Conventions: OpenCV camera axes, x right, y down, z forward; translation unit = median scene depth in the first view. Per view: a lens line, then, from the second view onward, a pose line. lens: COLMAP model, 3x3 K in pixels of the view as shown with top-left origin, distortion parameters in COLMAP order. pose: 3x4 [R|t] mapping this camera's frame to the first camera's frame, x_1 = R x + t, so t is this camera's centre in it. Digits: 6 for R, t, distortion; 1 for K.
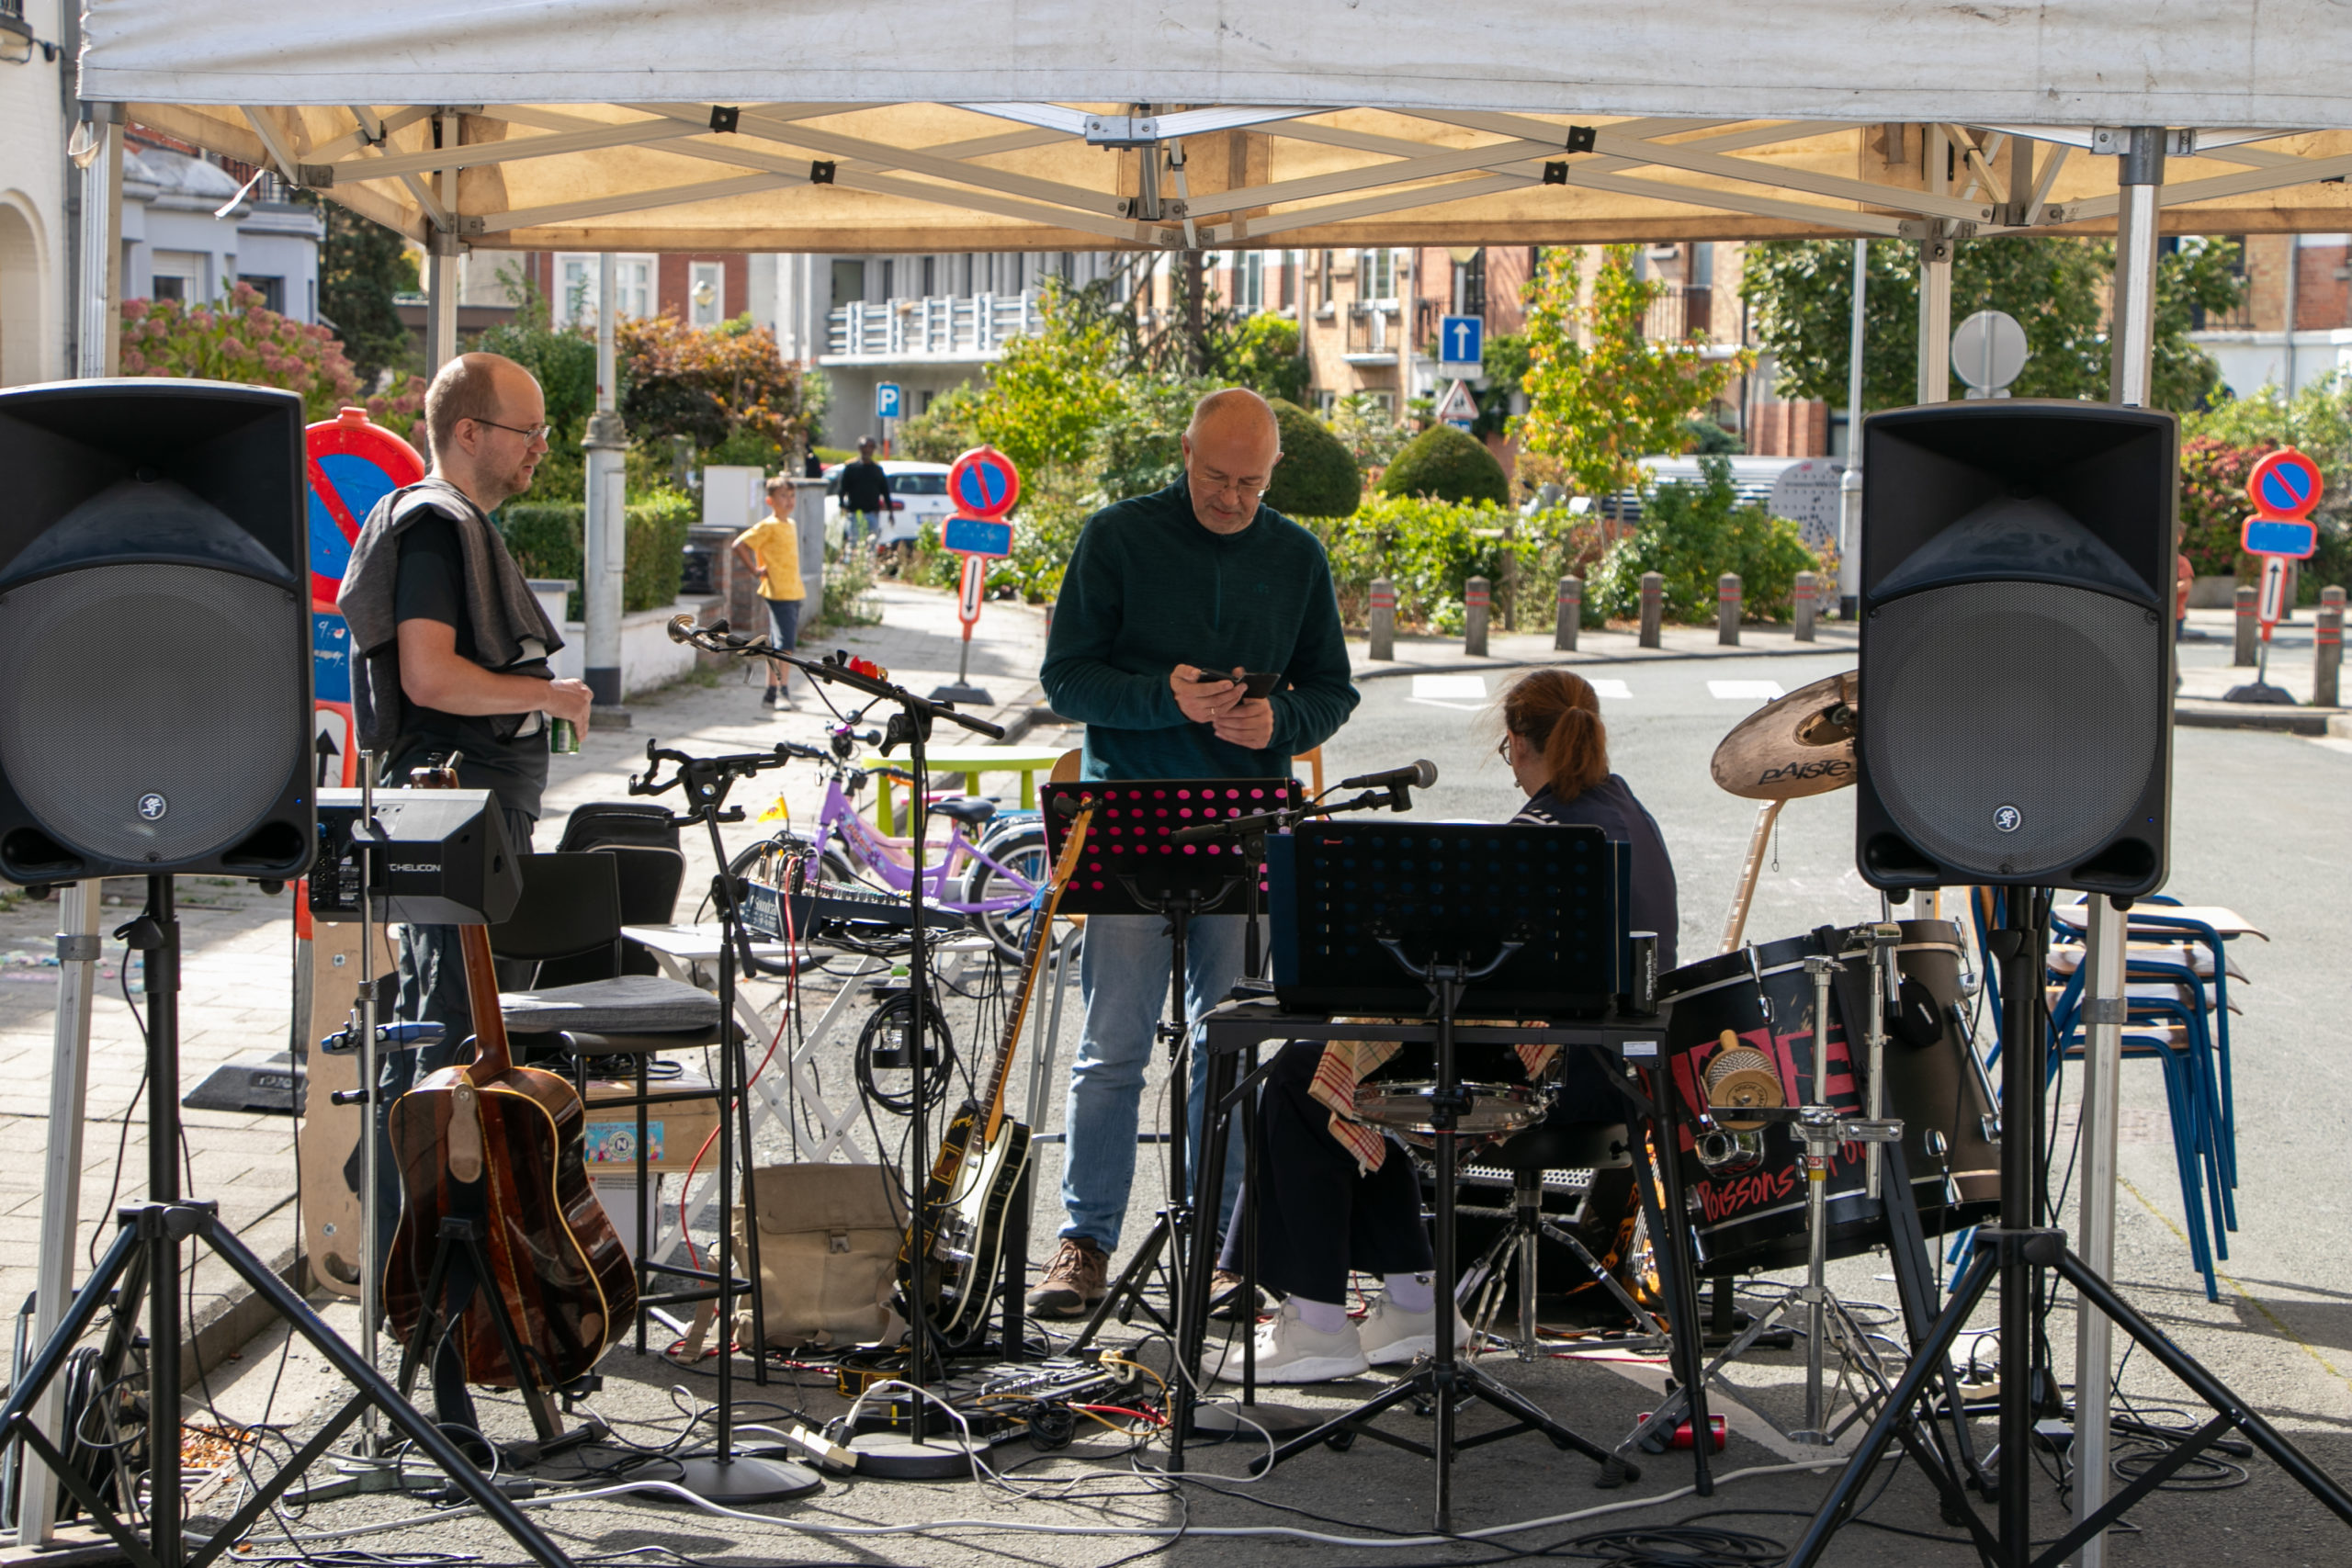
lens RADIAL K [[5722.6, 0, 1176.3], [0, 5722.6, 793.8], [0, 0, 1]] dist [0.438617, 0.000000]
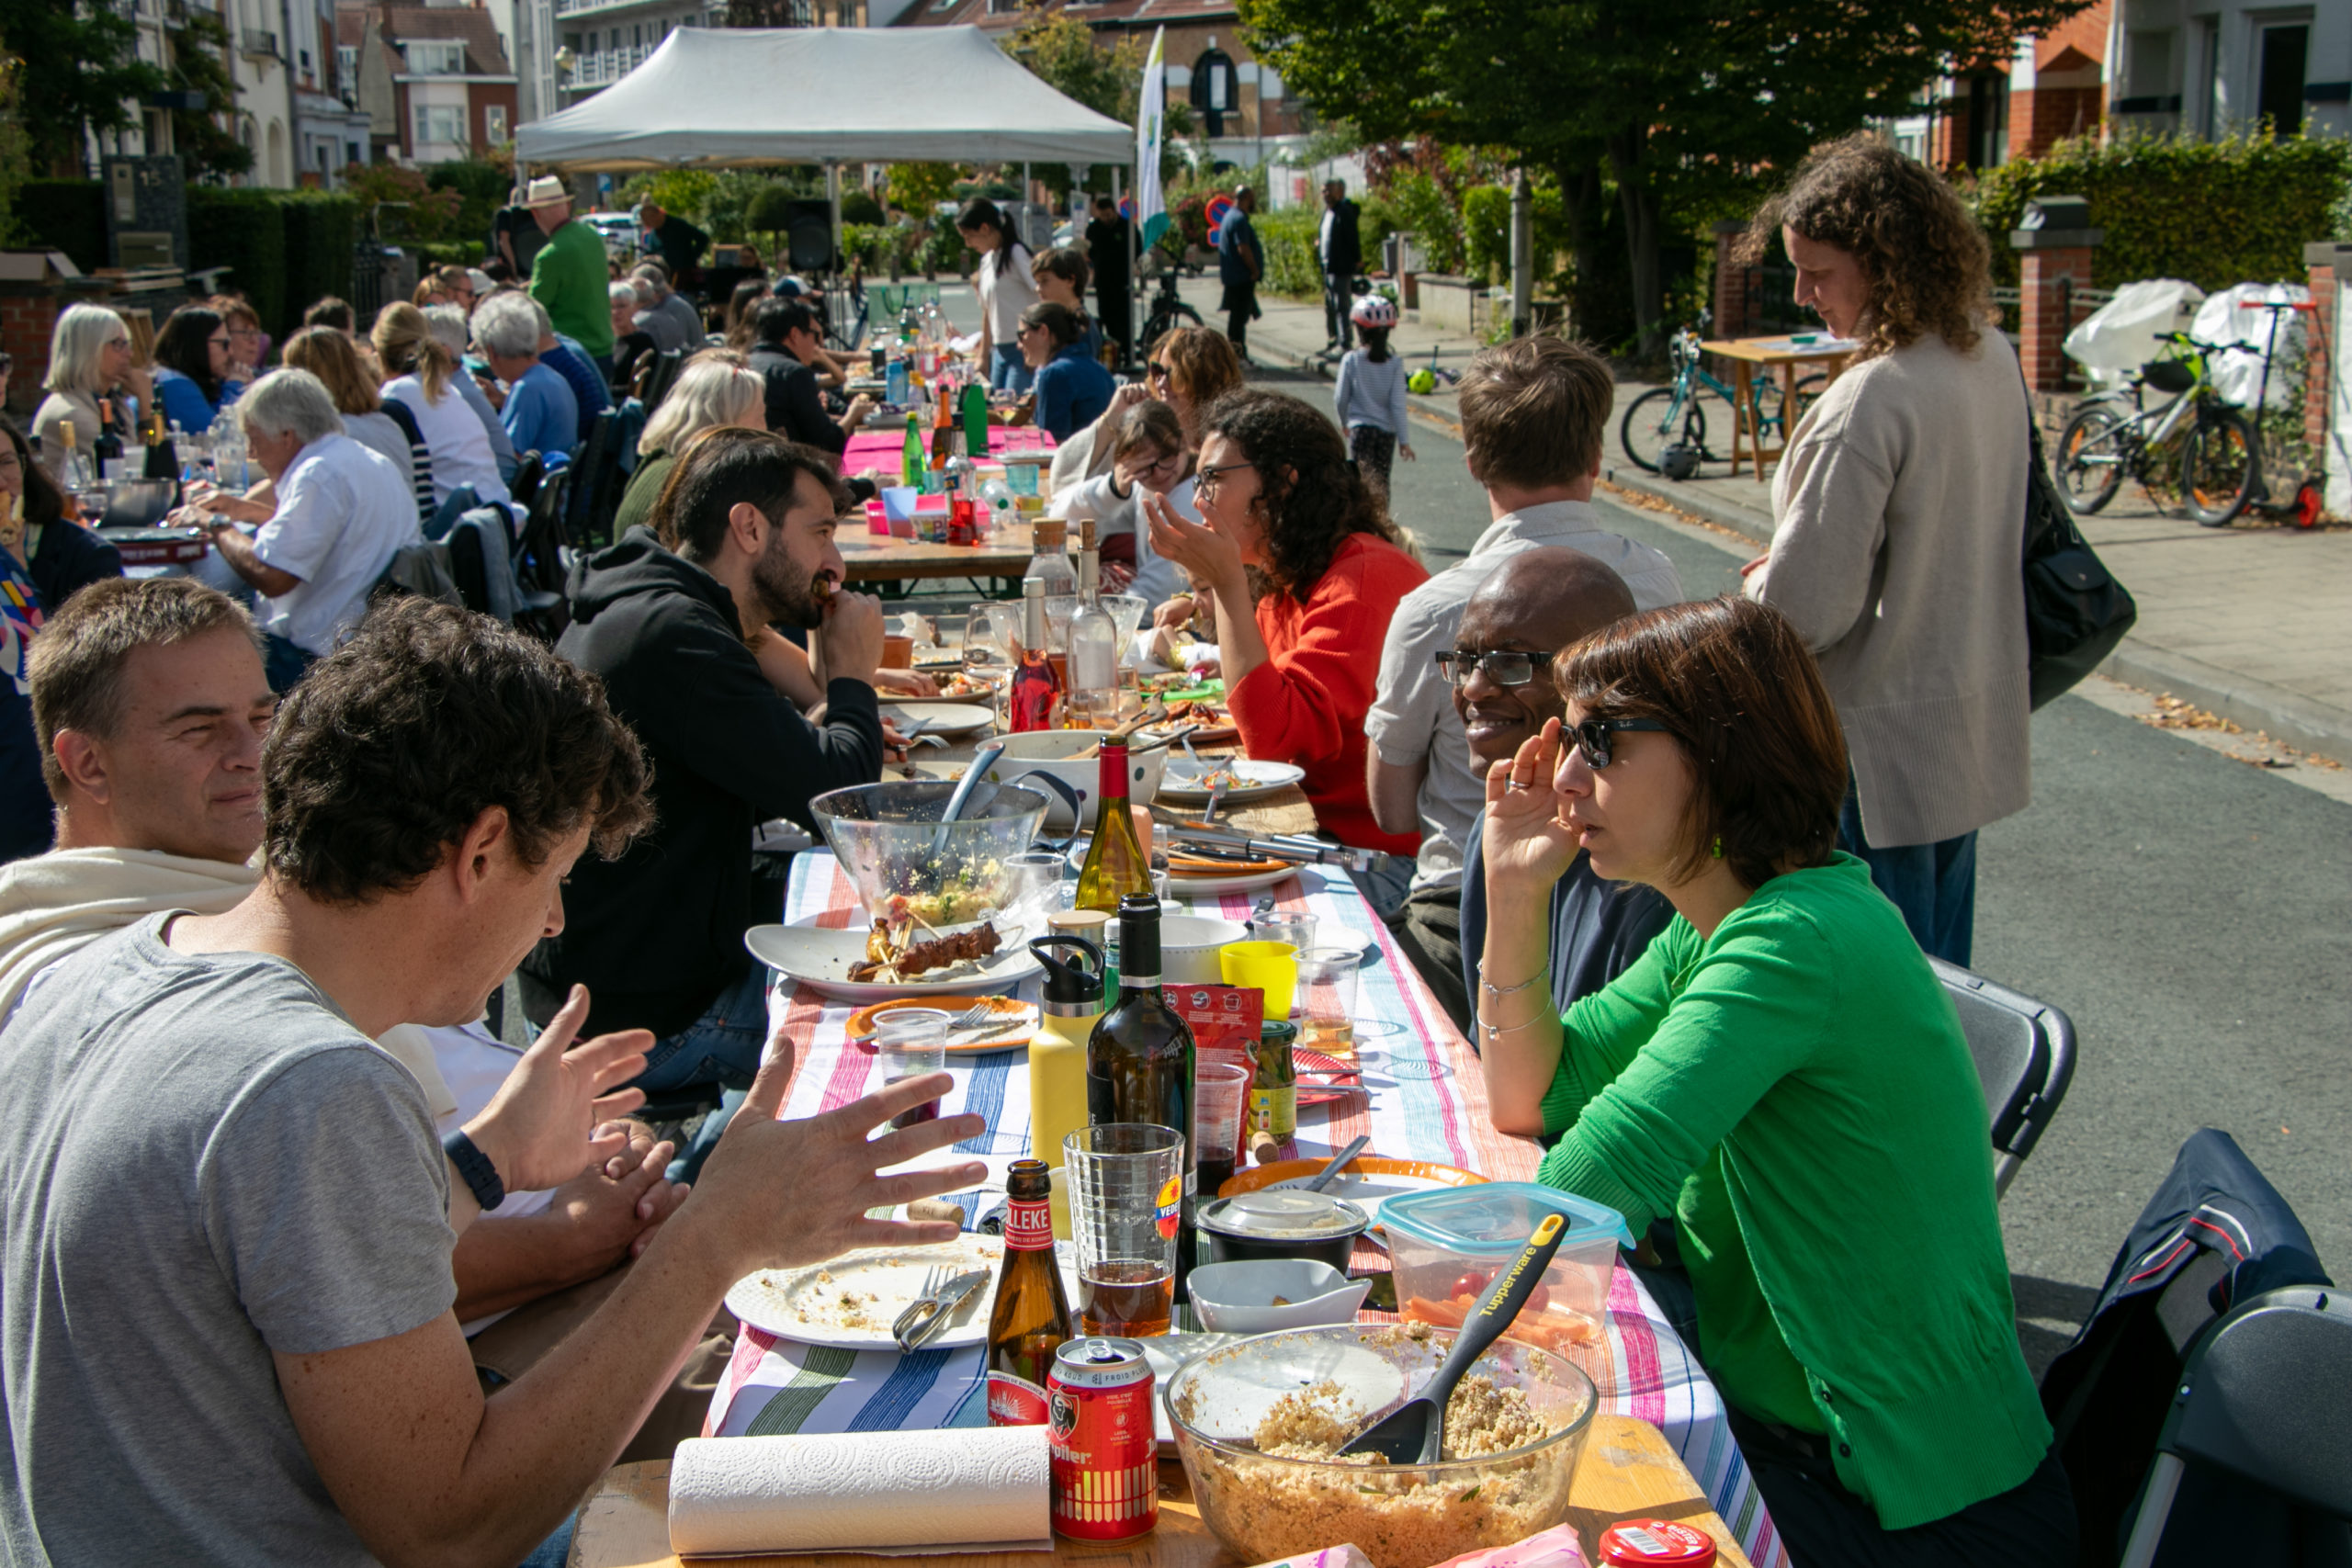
lens RADIAL K [[3581.5, 0, 1171.1], [0, 3581.5, 779.7], [0, 0, 1]] dist [0.179702, 0.000000]
pose [[0.993776, -0.047364, 0.100827, 0.016207], [0.036993, 0.994061, 0.102345, 0.029945], [-0.105076, -0.097979, 0.989626, -0.512981]]
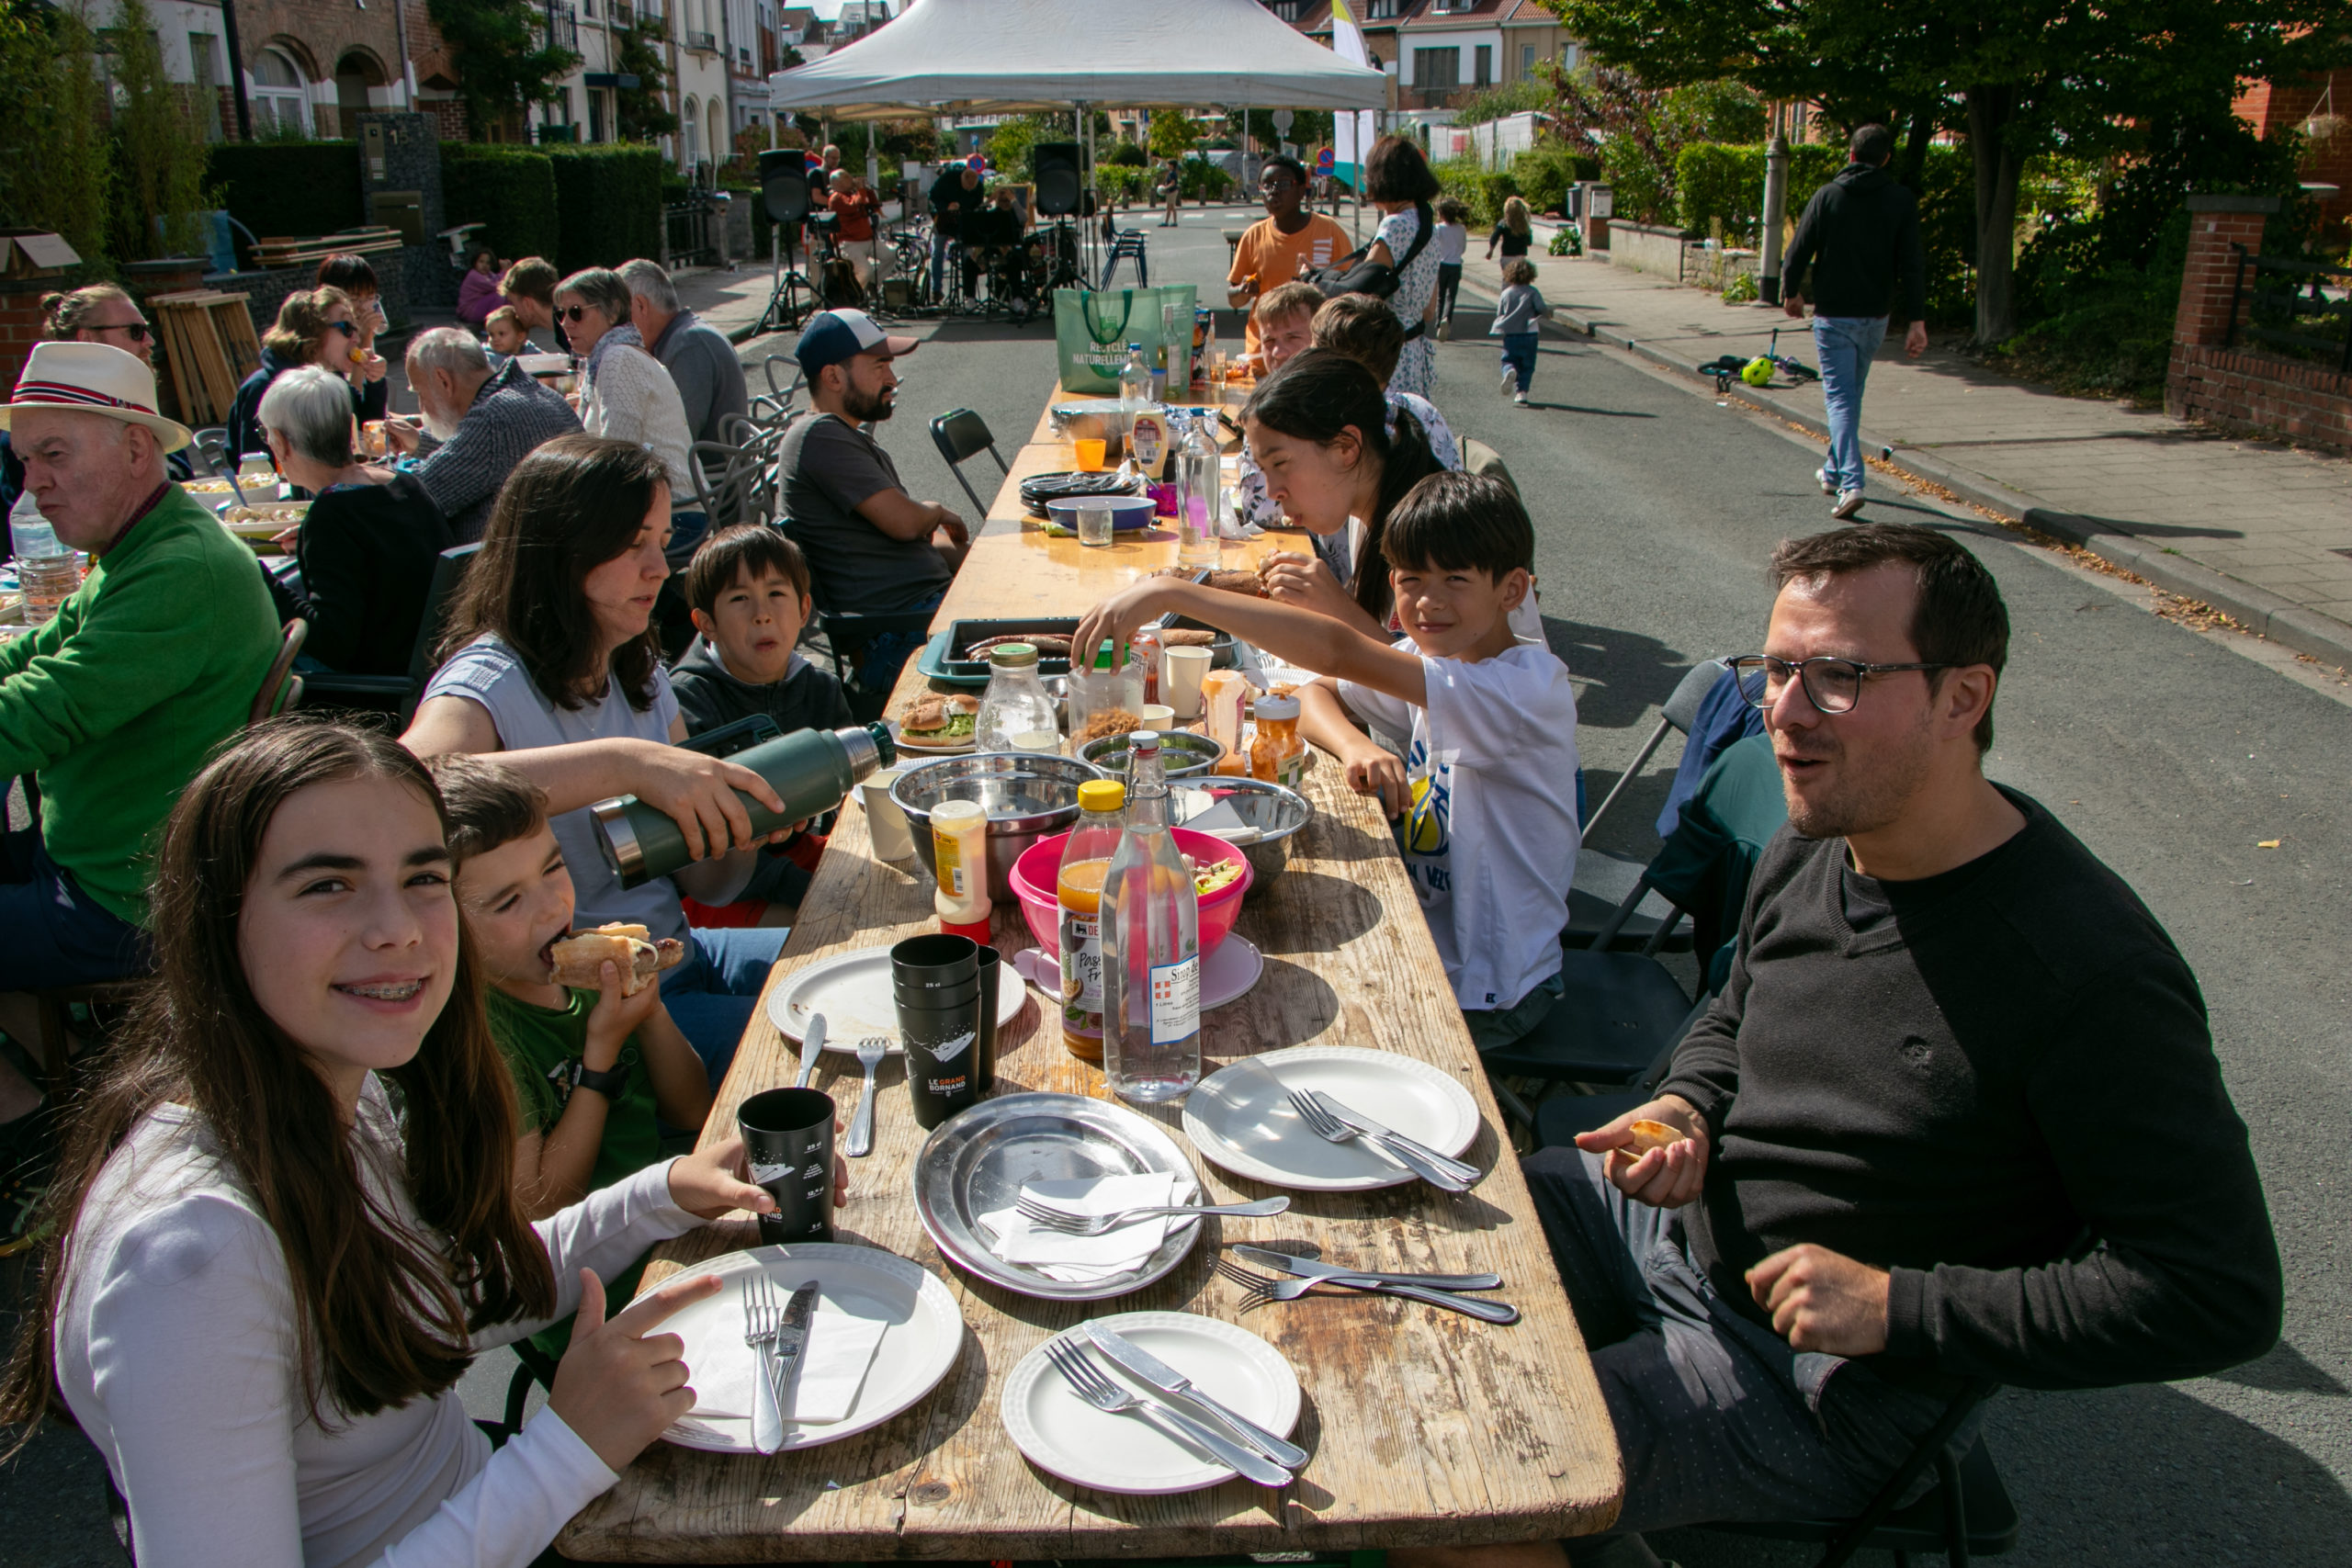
lens RADIAL K [[1968.0, 0, 1180.9], [0, 1968.0, 790.2], [0, 0, 1]] dist [-0.140171, 0.021254]
pose [[0.998843, -0.034678, 0.033329, 0.028621], [0.025011, 0.966372, 0.255931, 0.013516], [-0.041084, -0.254801, 0.966120, -0.211825]]
